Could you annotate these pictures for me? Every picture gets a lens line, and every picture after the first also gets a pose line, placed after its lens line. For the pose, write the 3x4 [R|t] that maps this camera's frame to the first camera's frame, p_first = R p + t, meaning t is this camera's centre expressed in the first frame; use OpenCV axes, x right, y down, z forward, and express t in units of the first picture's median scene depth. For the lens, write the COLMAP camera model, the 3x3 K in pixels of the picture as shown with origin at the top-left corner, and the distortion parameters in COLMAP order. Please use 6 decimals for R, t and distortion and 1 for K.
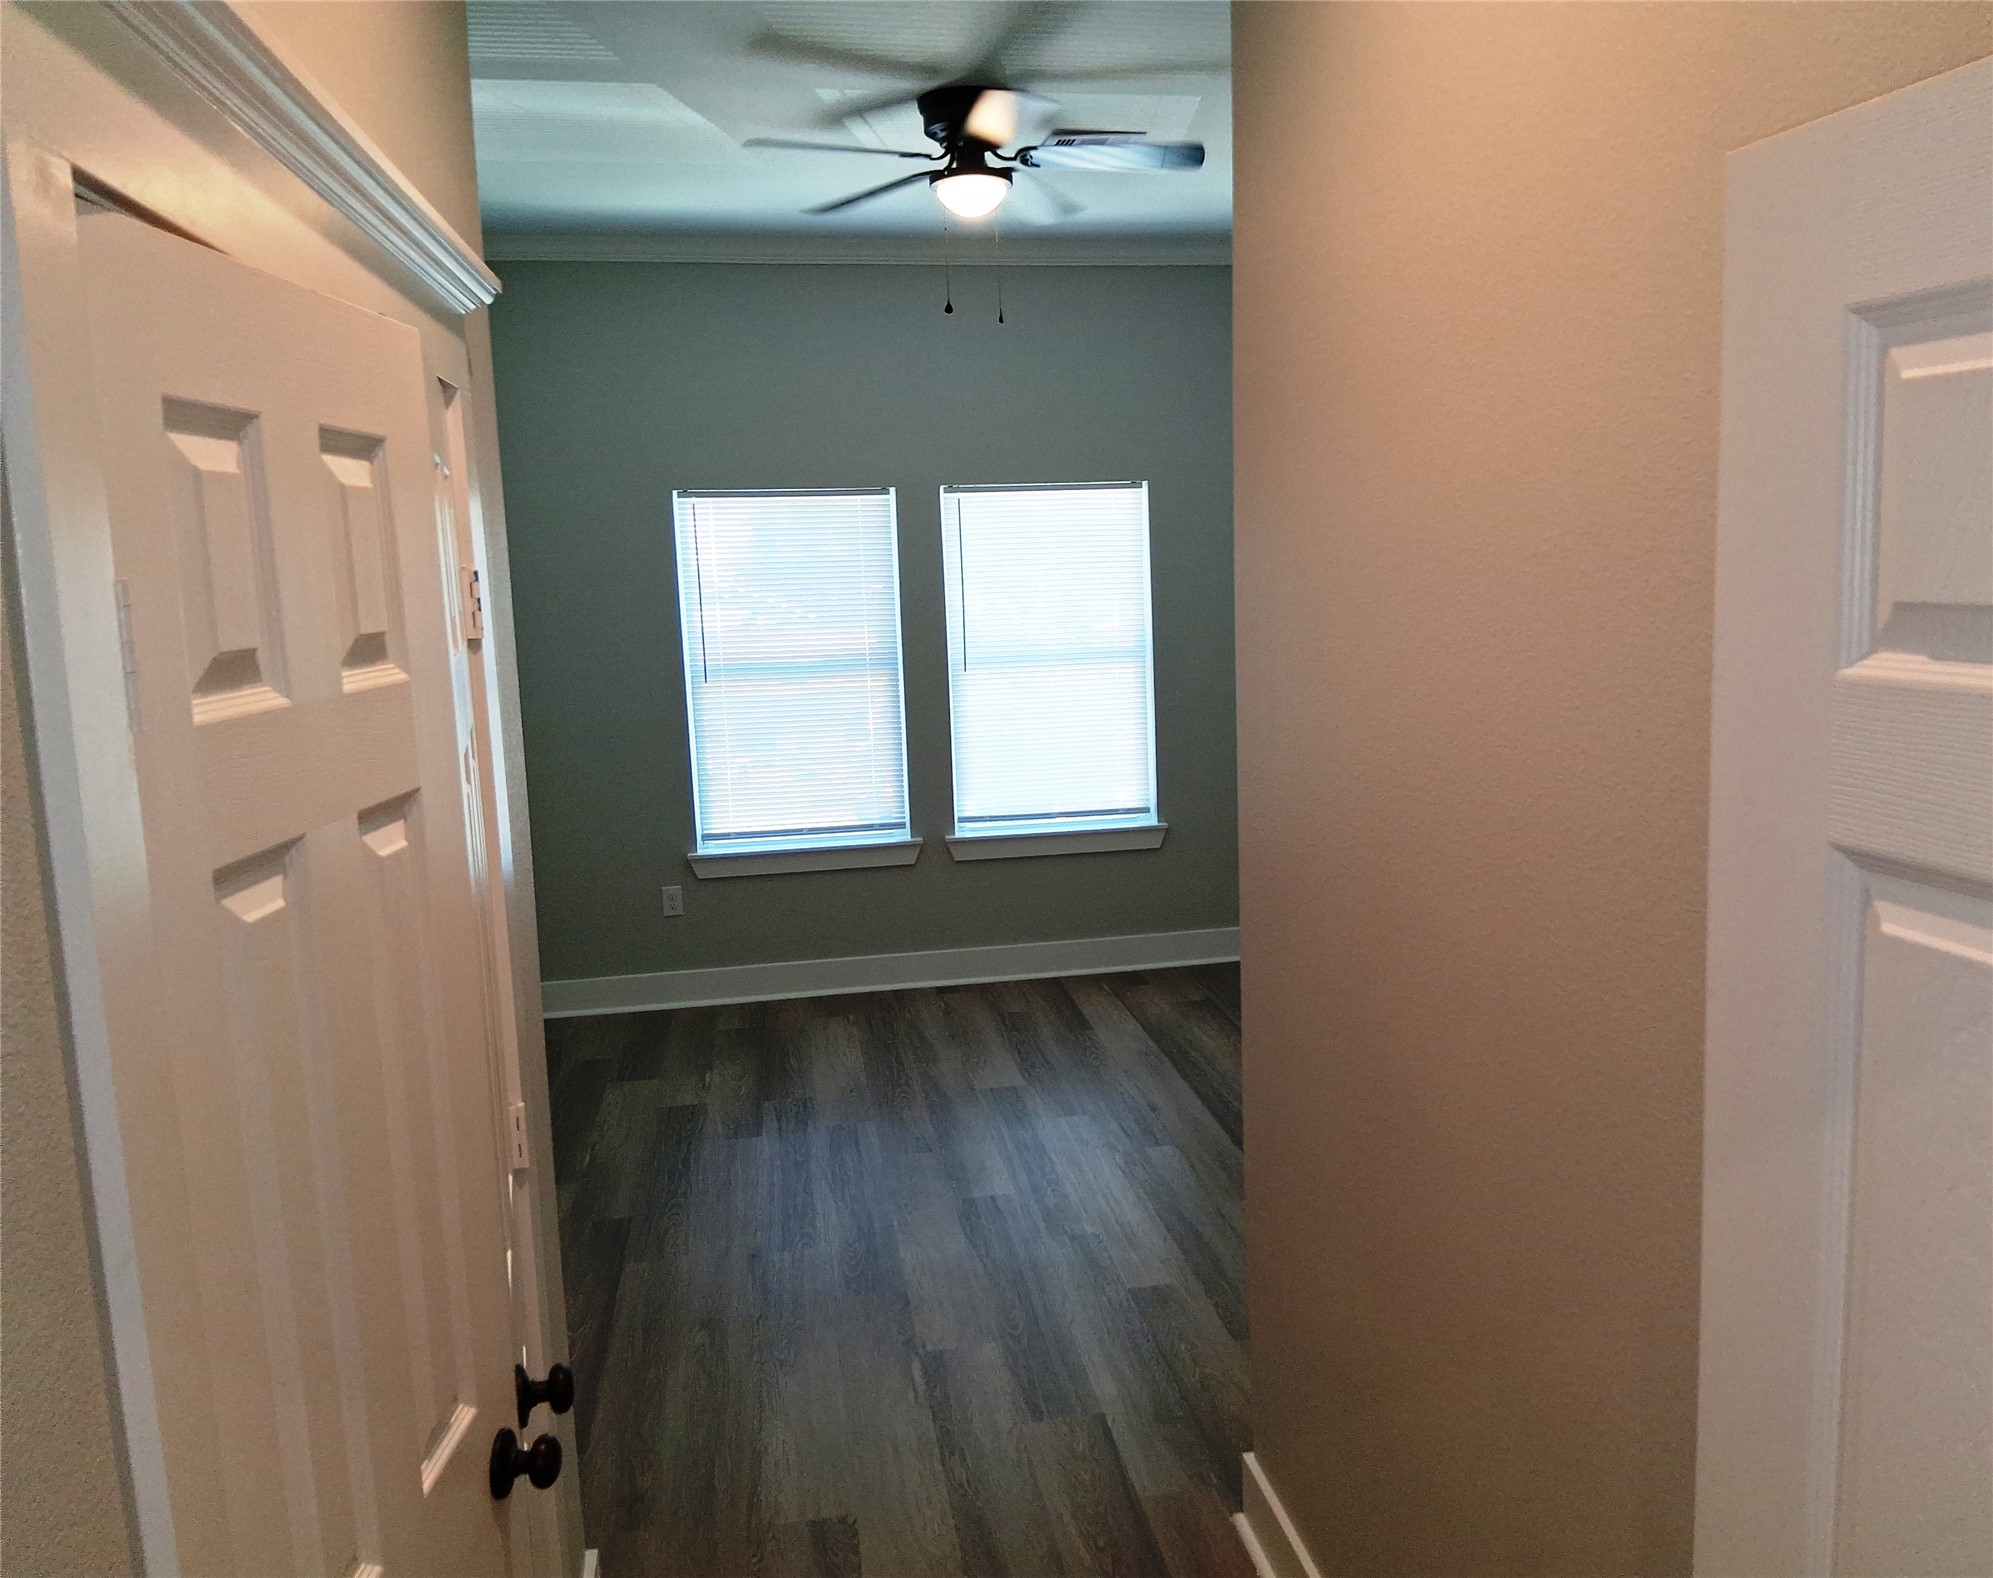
lens RADIAL K [[1145.7, 0, 986.8], [0, 1145.7, 728.5], [0, 0, 1]] dist [0.001767, 0.000207]
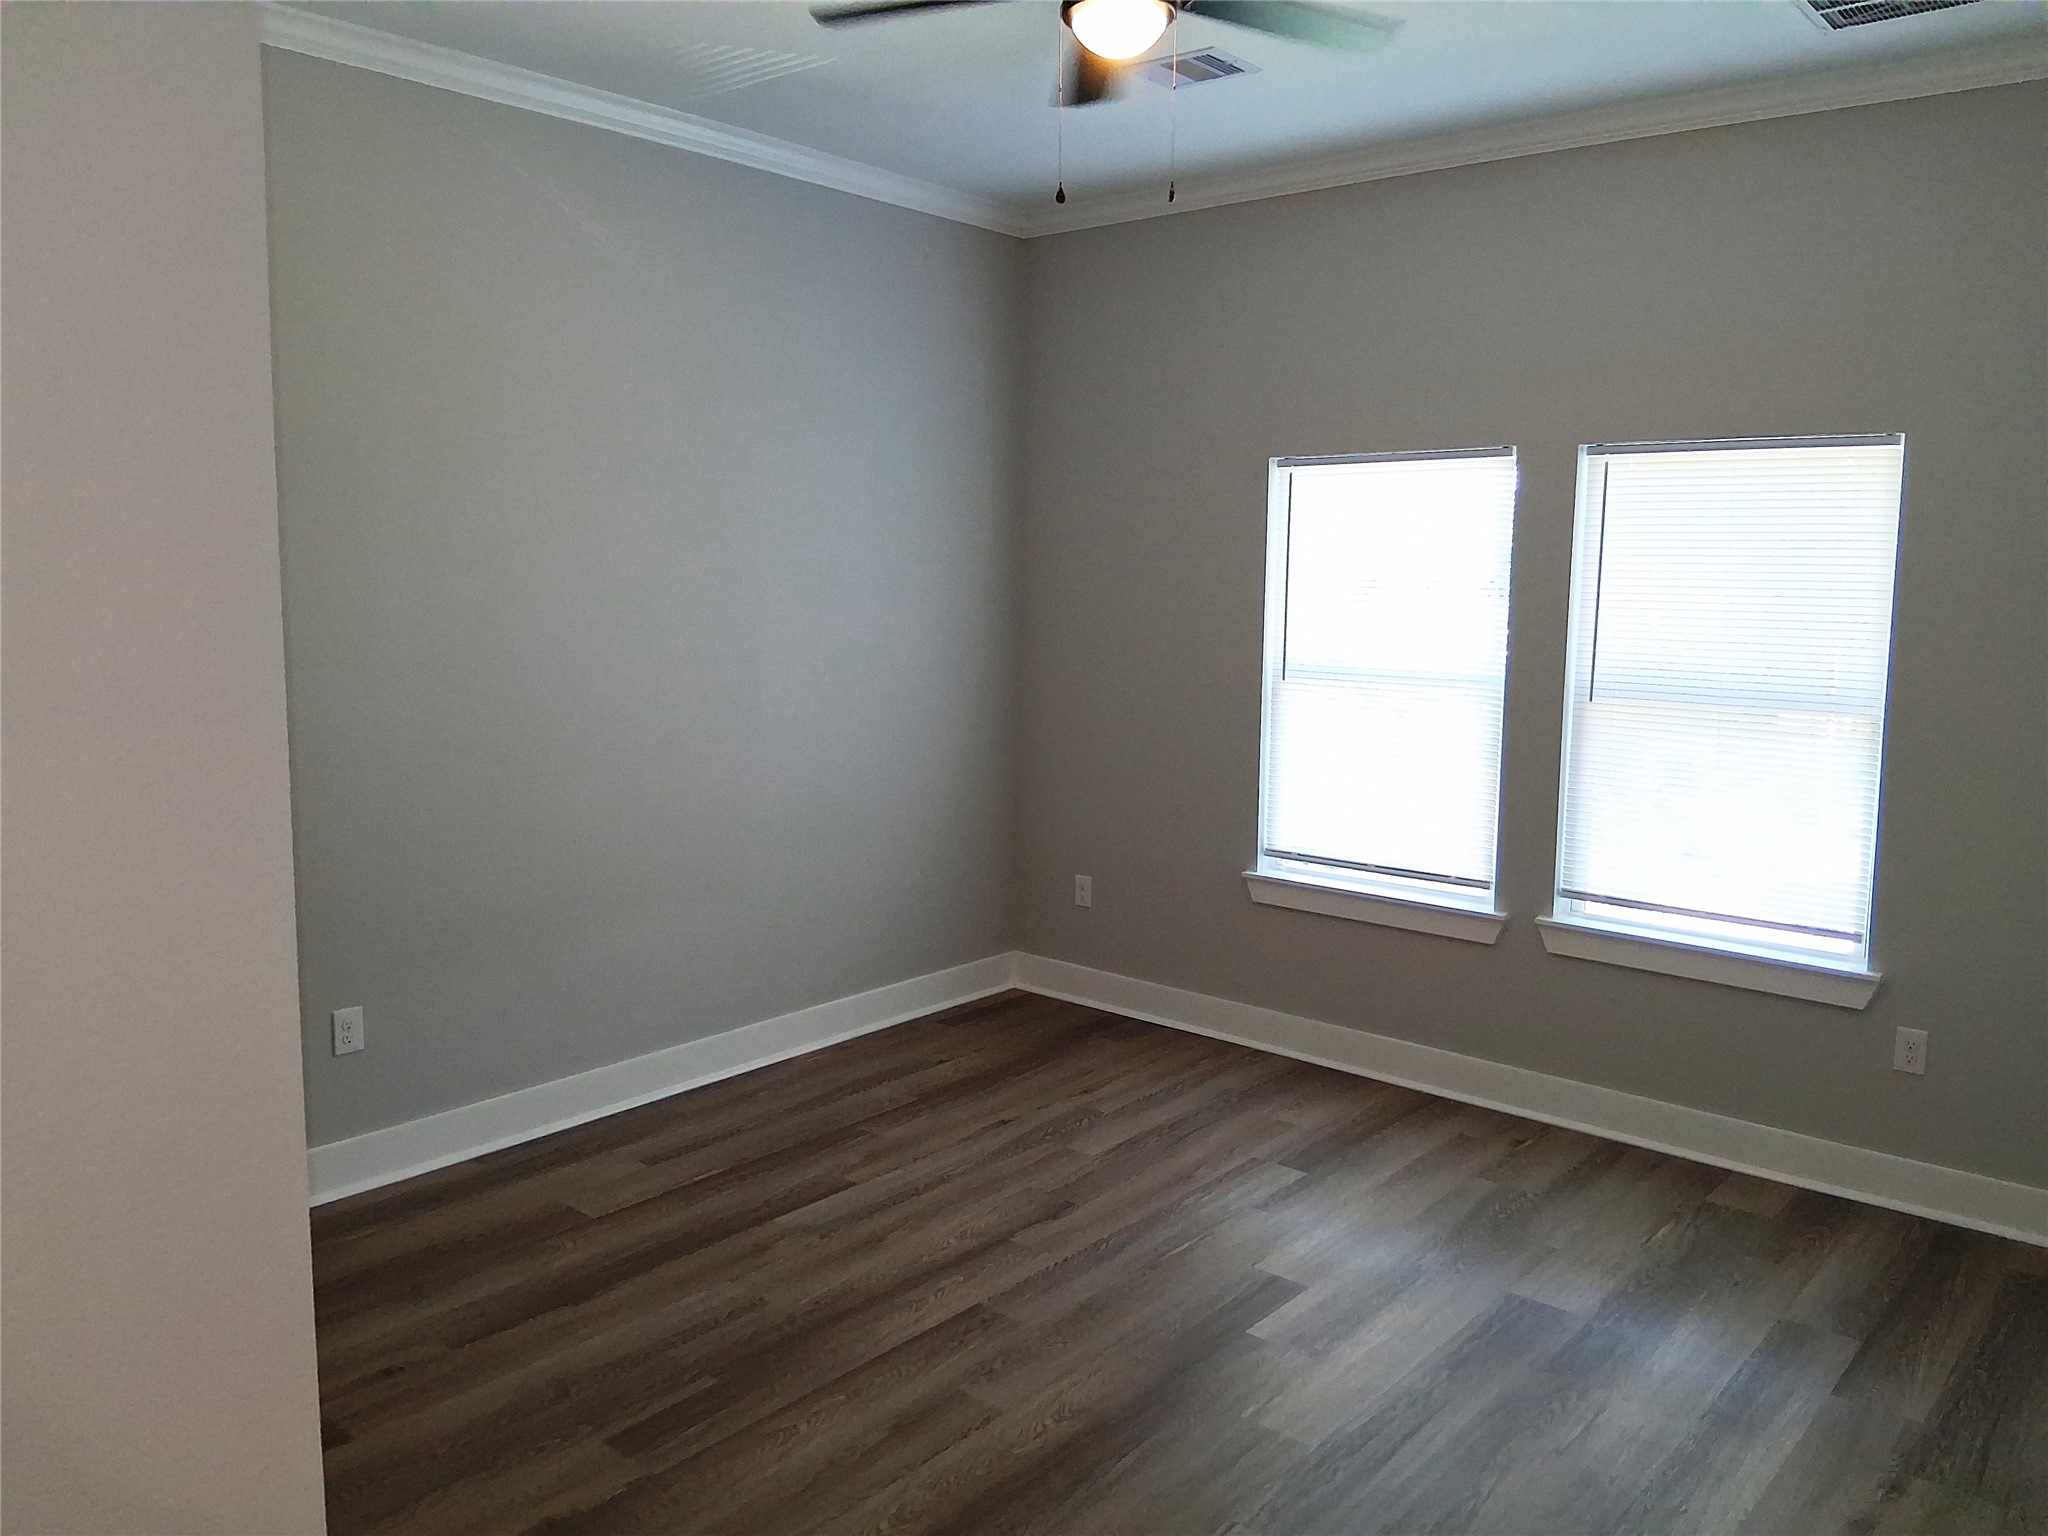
lens RADIAL K [[1553.9, 0, 1024.0], [0, 1553.9, 768.0], [0, 0, 1]] dist [0.099948, -0.172202]
pose [[0.652614, 0.141596, -0.744342, 0.505296], [-0.136693, 0.988266, 0.068151, -0.026268], [0.745258, 0.057270, 0.664312, 0.070151]]
